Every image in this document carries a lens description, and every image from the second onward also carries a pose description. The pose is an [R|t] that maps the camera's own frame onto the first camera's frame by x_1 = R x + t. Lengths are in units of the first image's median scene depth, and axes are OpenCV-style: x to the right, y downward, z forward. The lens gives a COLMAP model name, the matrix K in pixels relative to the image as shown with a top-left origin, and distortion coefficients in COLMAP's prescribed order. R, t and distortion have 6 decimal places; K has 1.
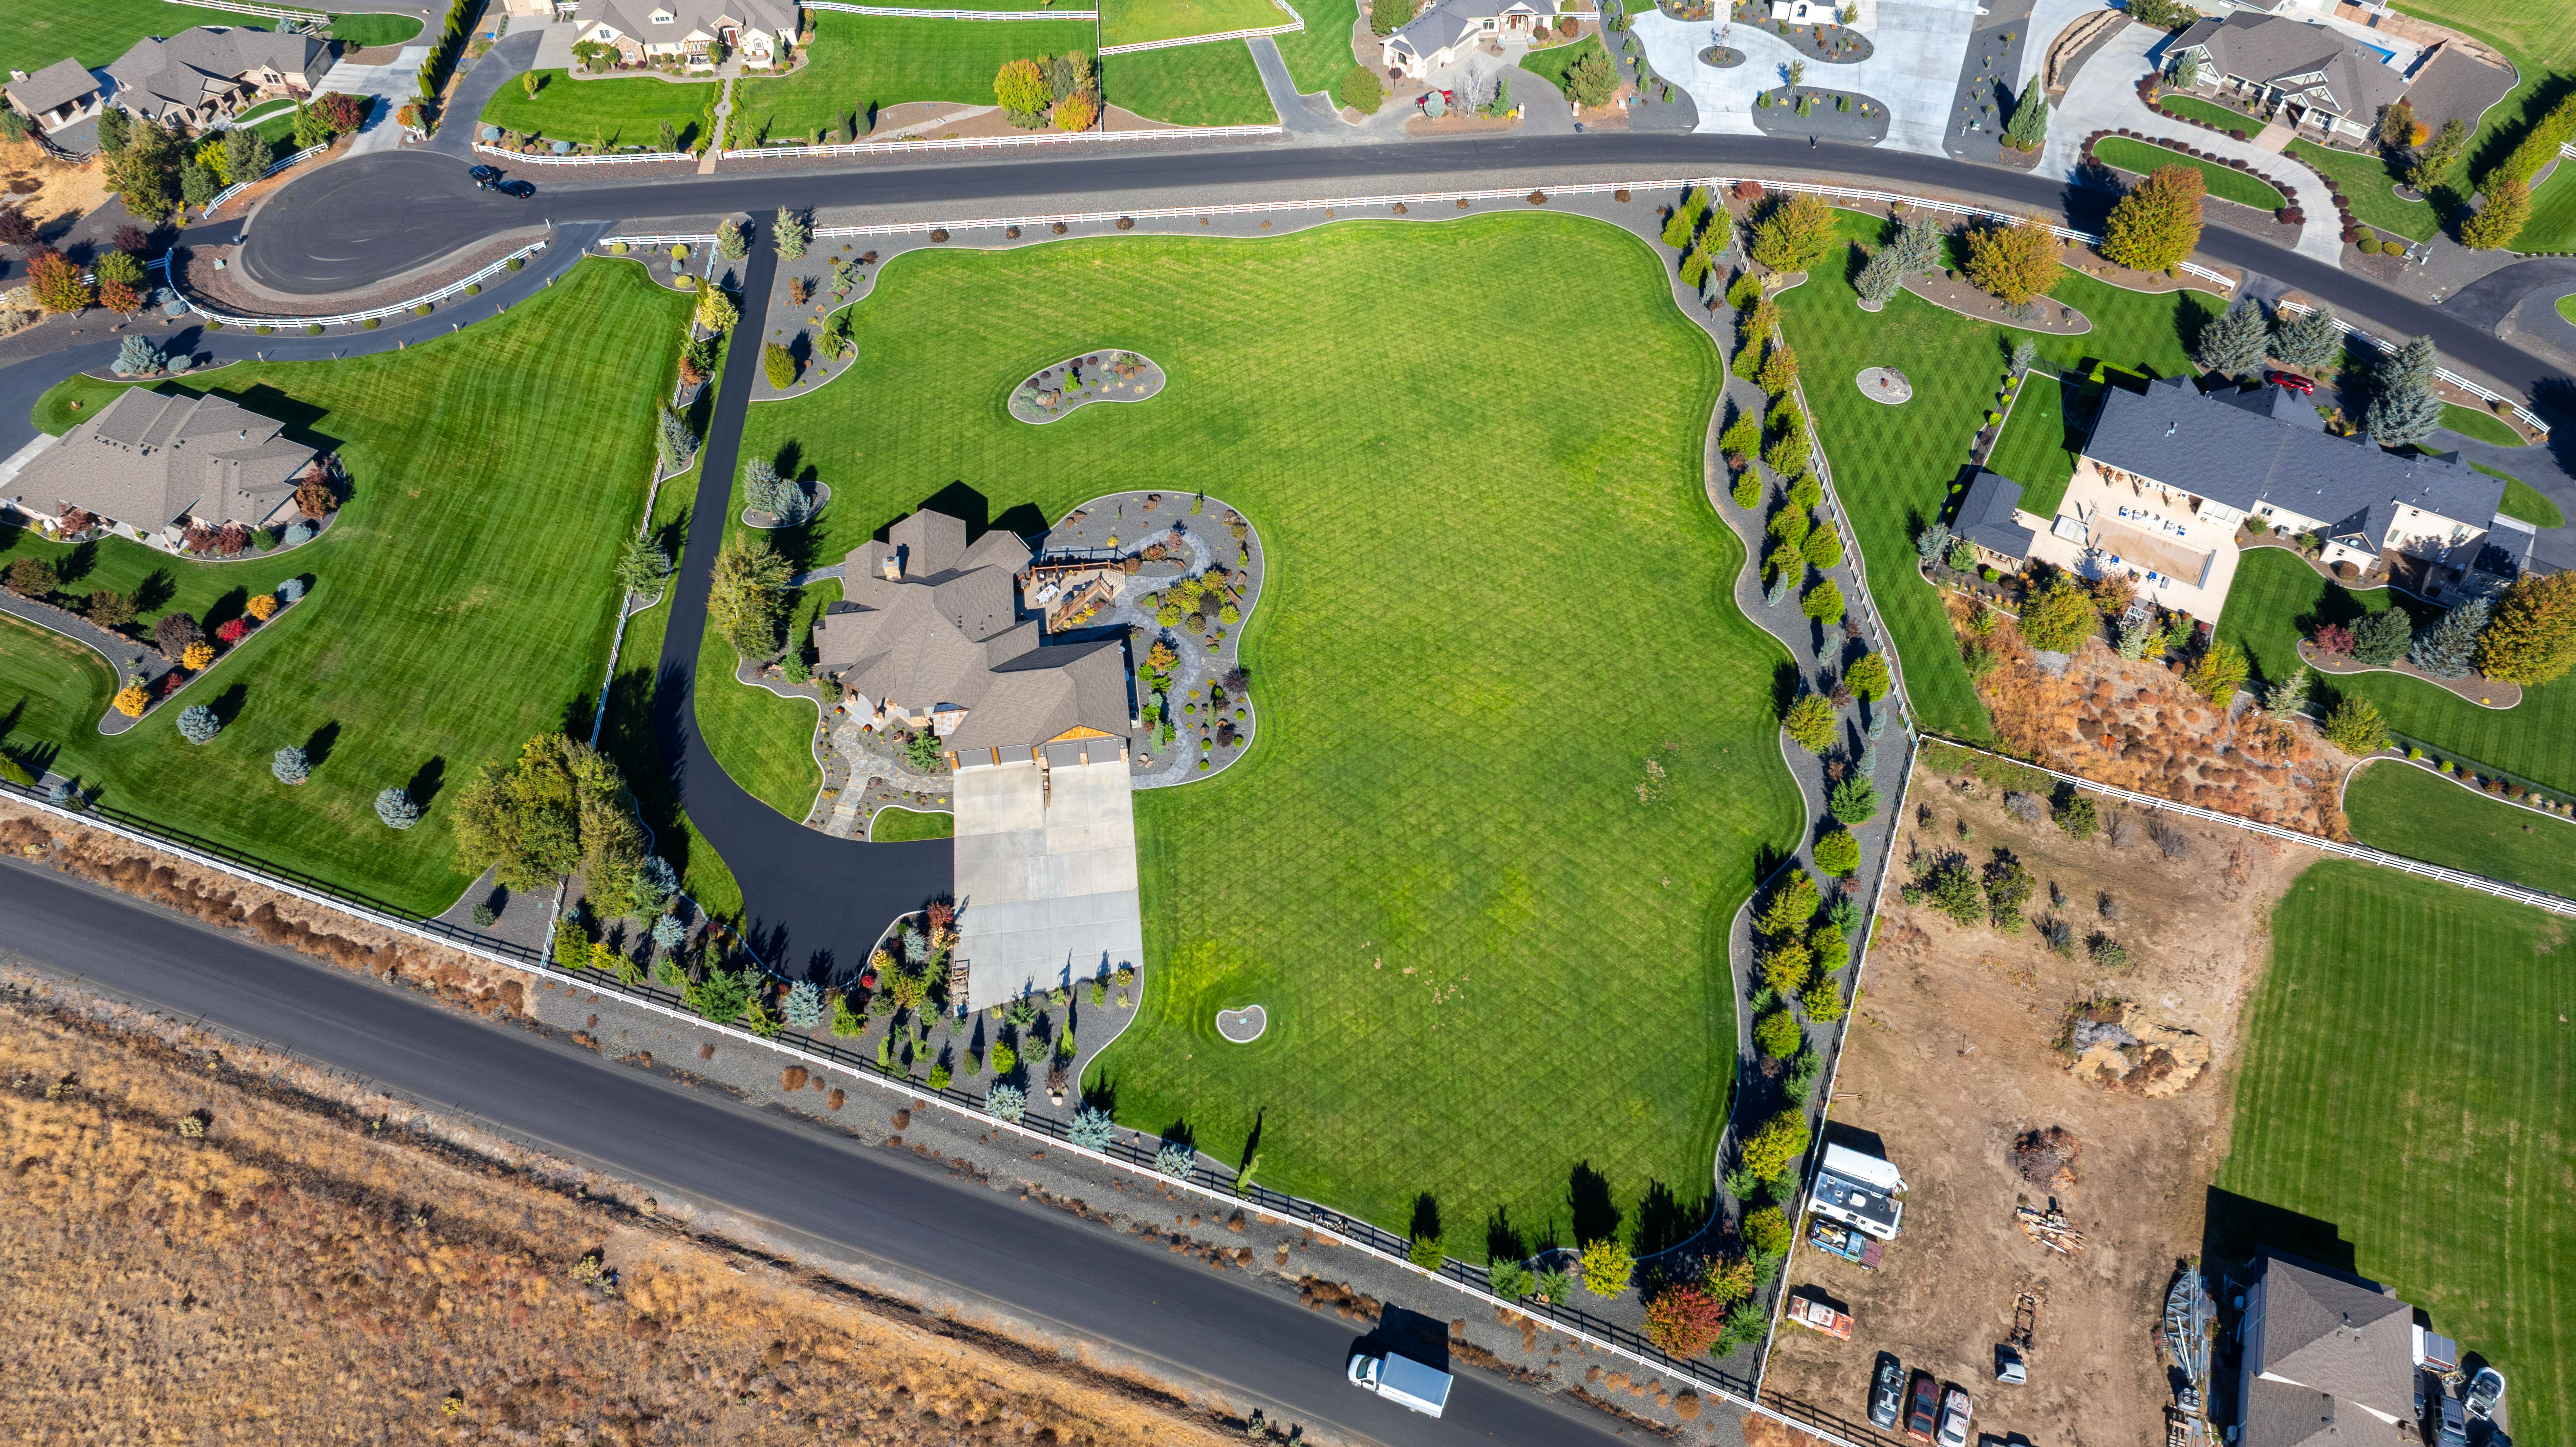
lens RADIAL K [[1799.8, 0, 1288.6], [0, 1799.8, 710.6], [0, 0, 1]] dist [-0.027573, -0.001518]
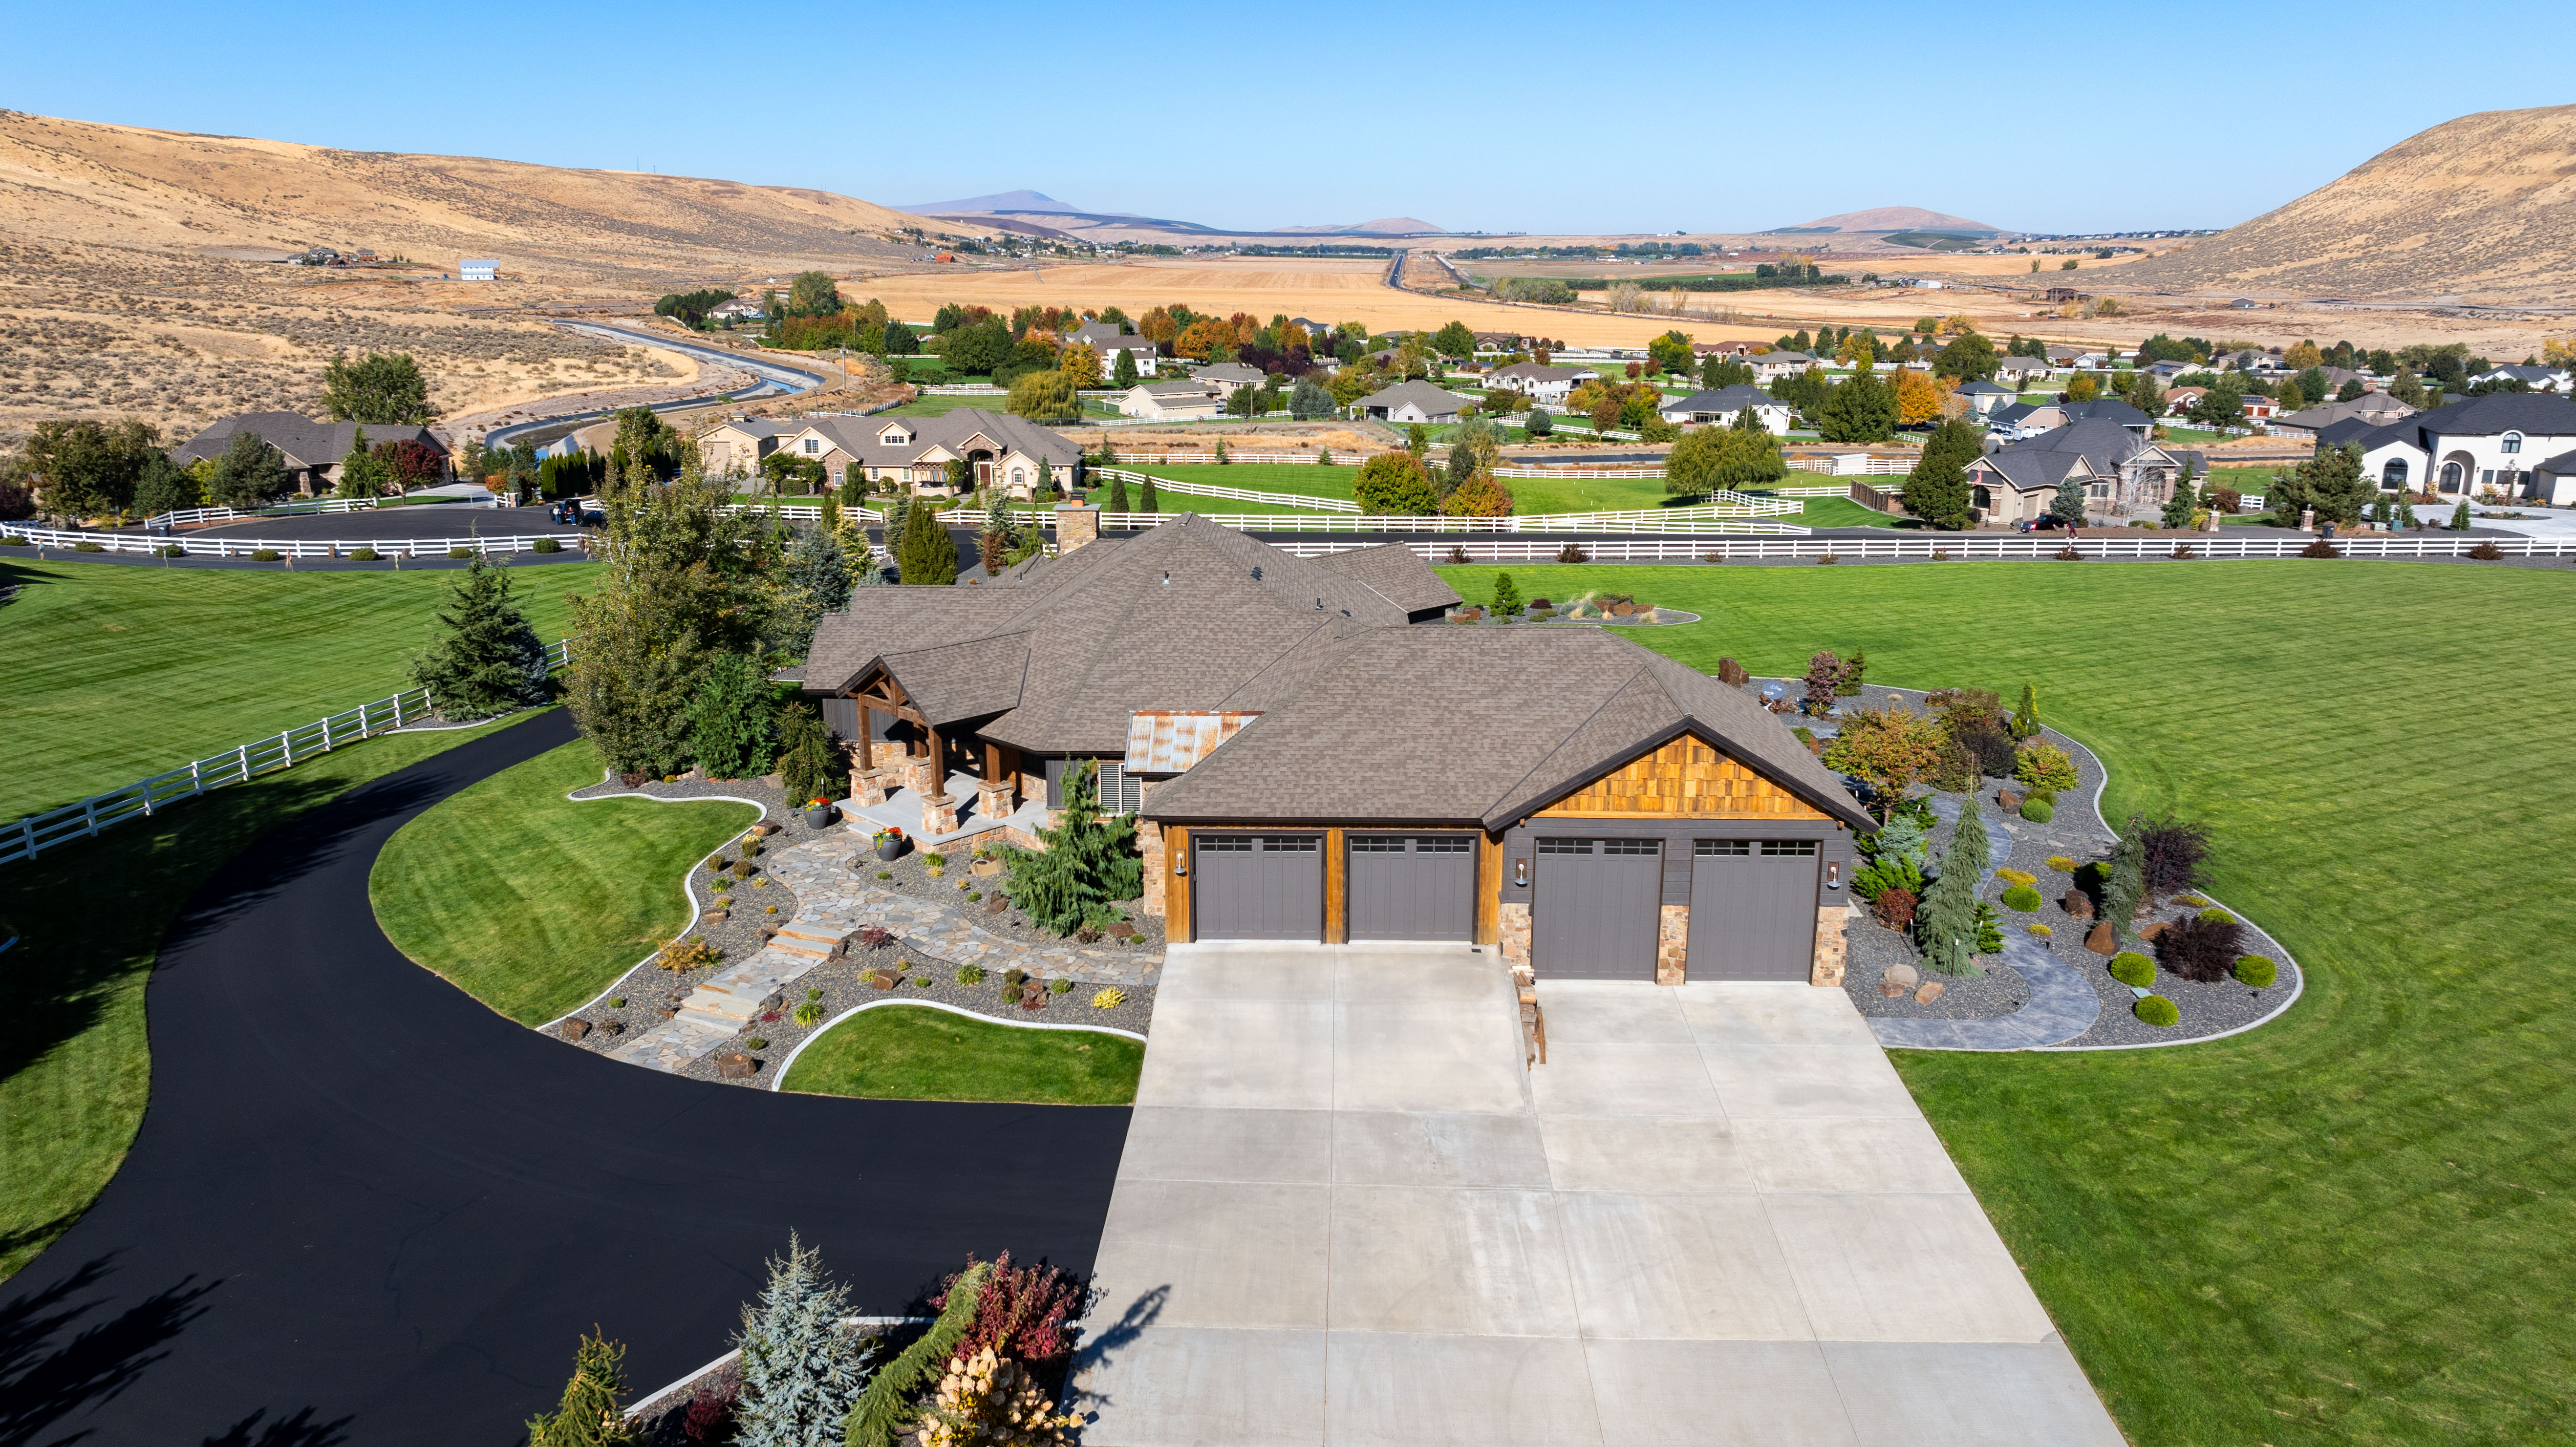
lens RADIAL K [[1799.8, 0, 1288.6], [0, 1799.8, 710.6], [0, 0, 1]] dist [-0.027573, -0.001518]
pose [[0.988865, 0.038541, -0.143739, -0.137541], [-0.115664, 0.806801, -0.579391, 0.160583], [0.093638, 0.589565, 0.802275, 0.799353]]
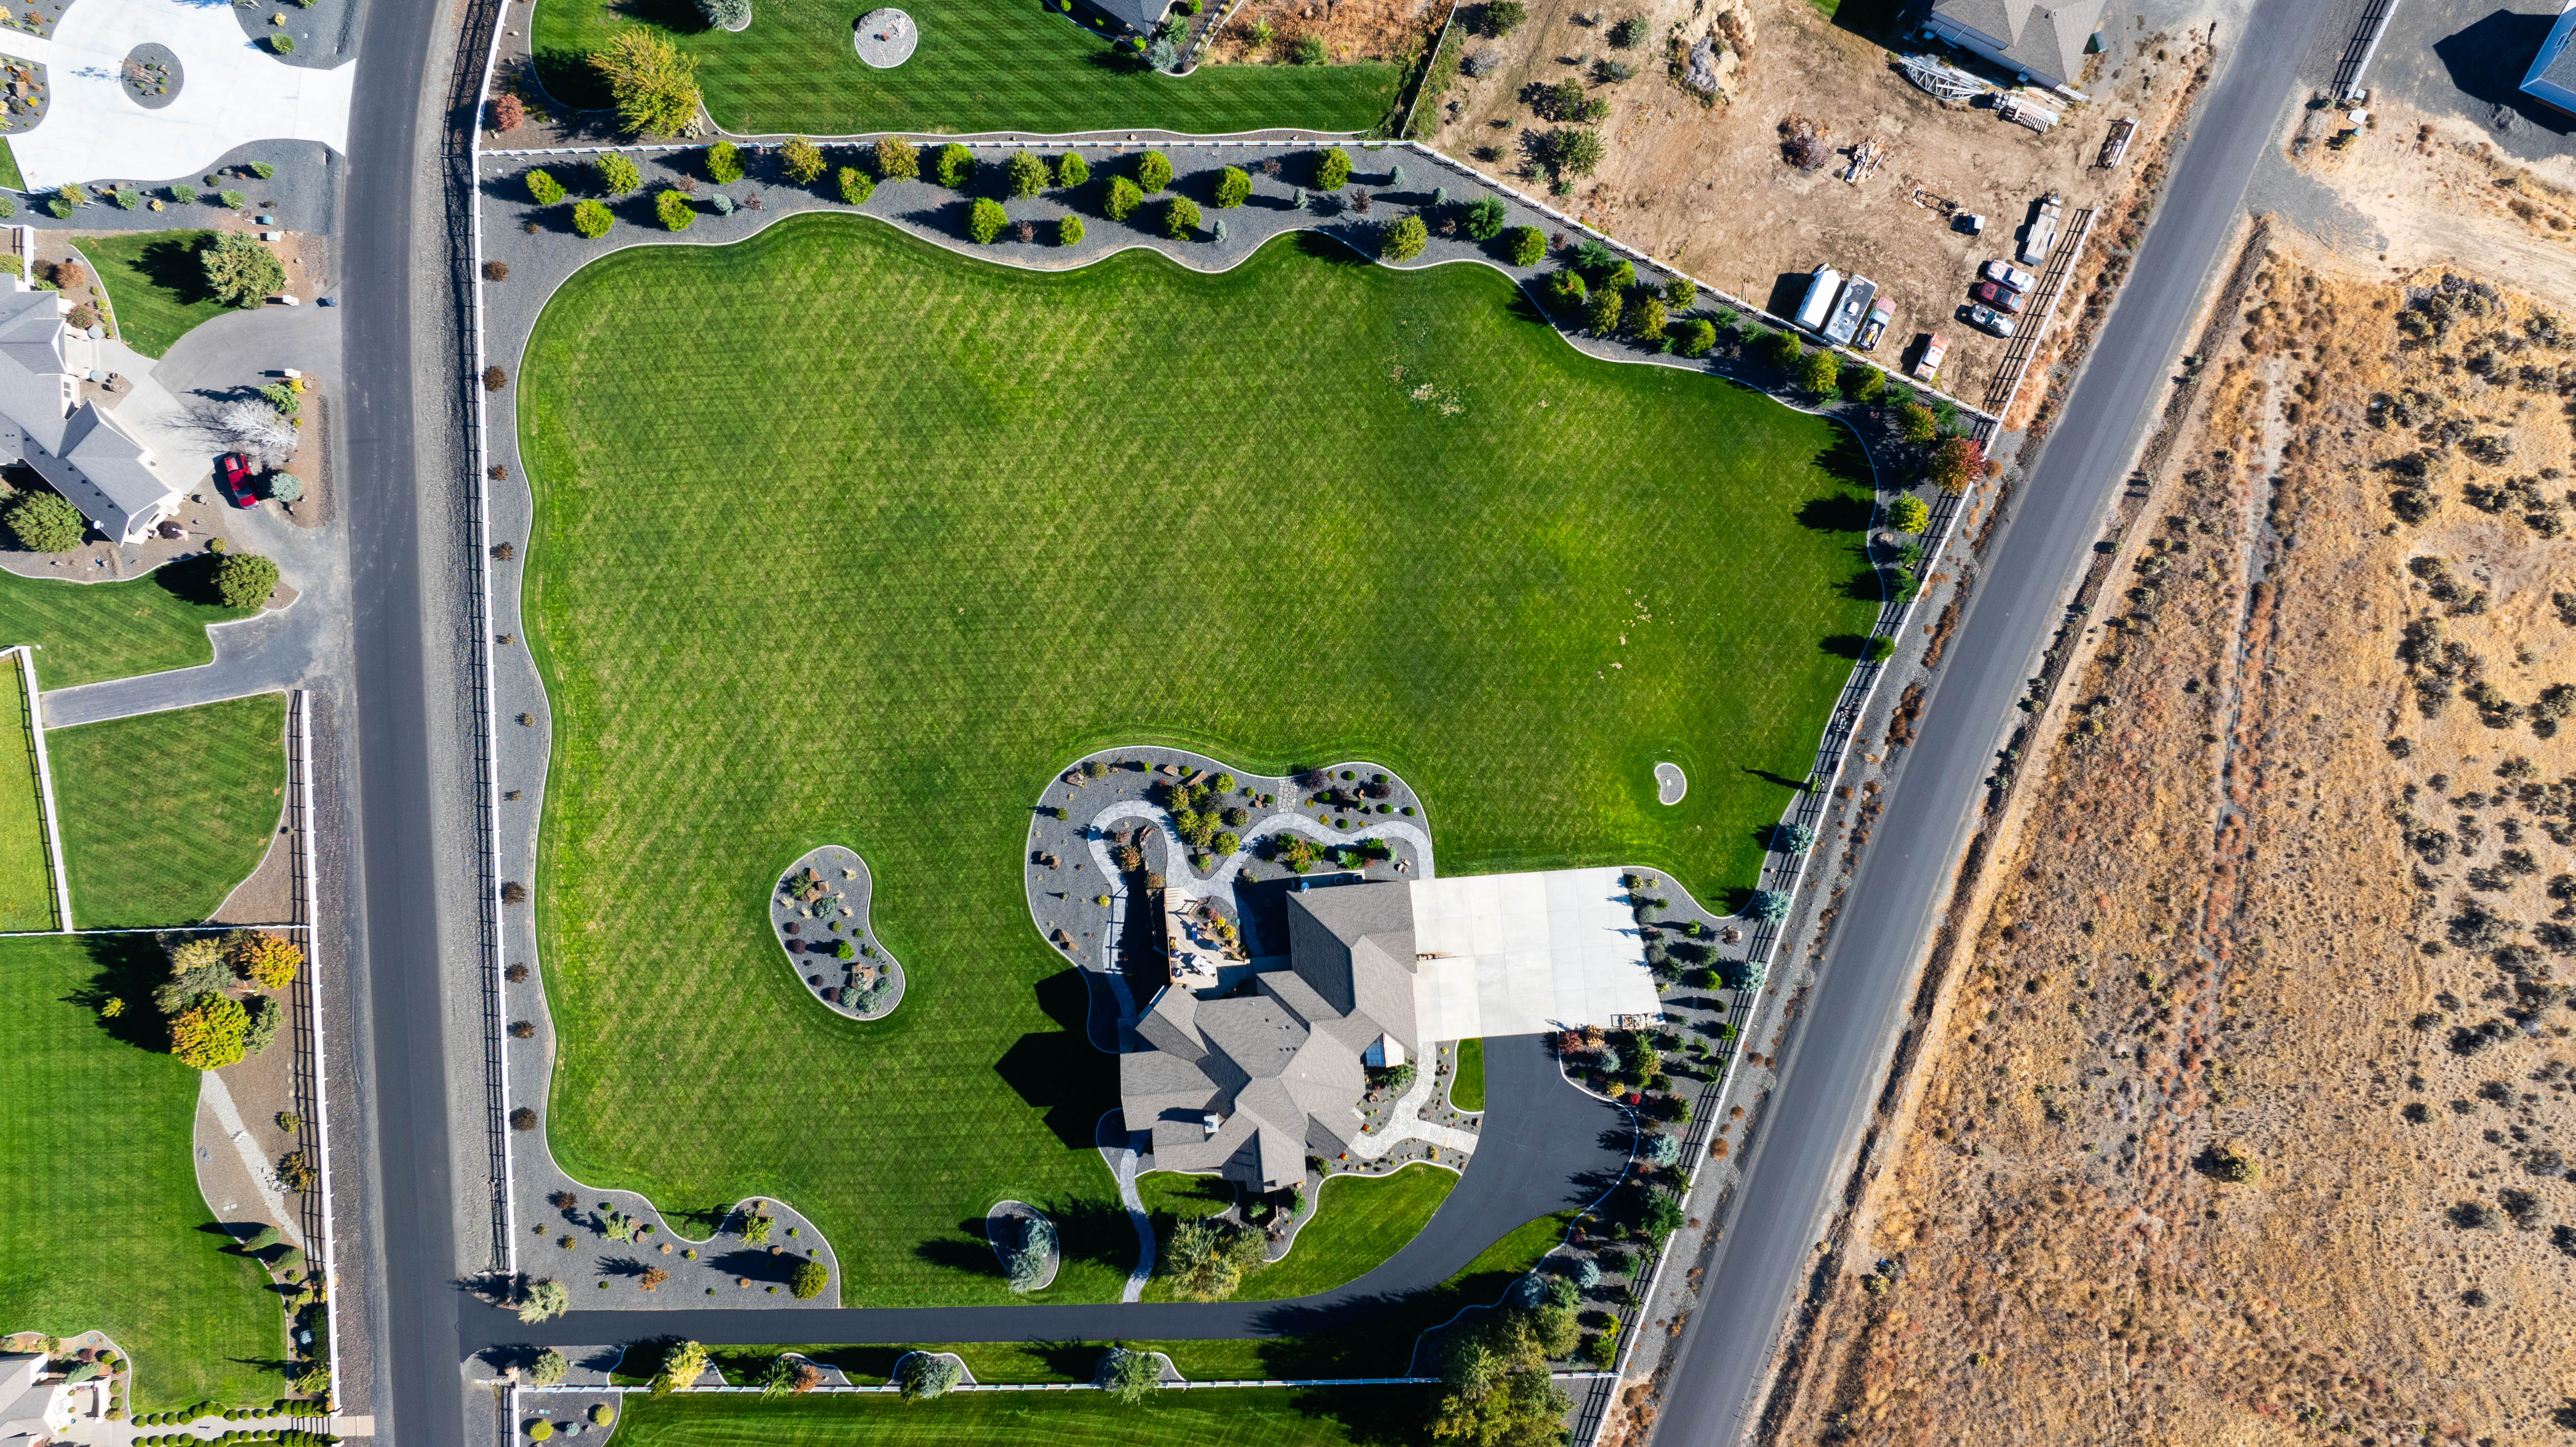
lens RADIAL K [[1799.8, 0, 1288.6], [0, 1799.8, 710.6], [0, 0, 1]] dist [-0.027573, -0.001518]
pose [[0.045336, -0.998954, -0.006041, 0.017393], [0.771563, 0.031174, 0.635388, -0.742445], [-0.634535, -0.033467, 0.772169, 0.226227]]
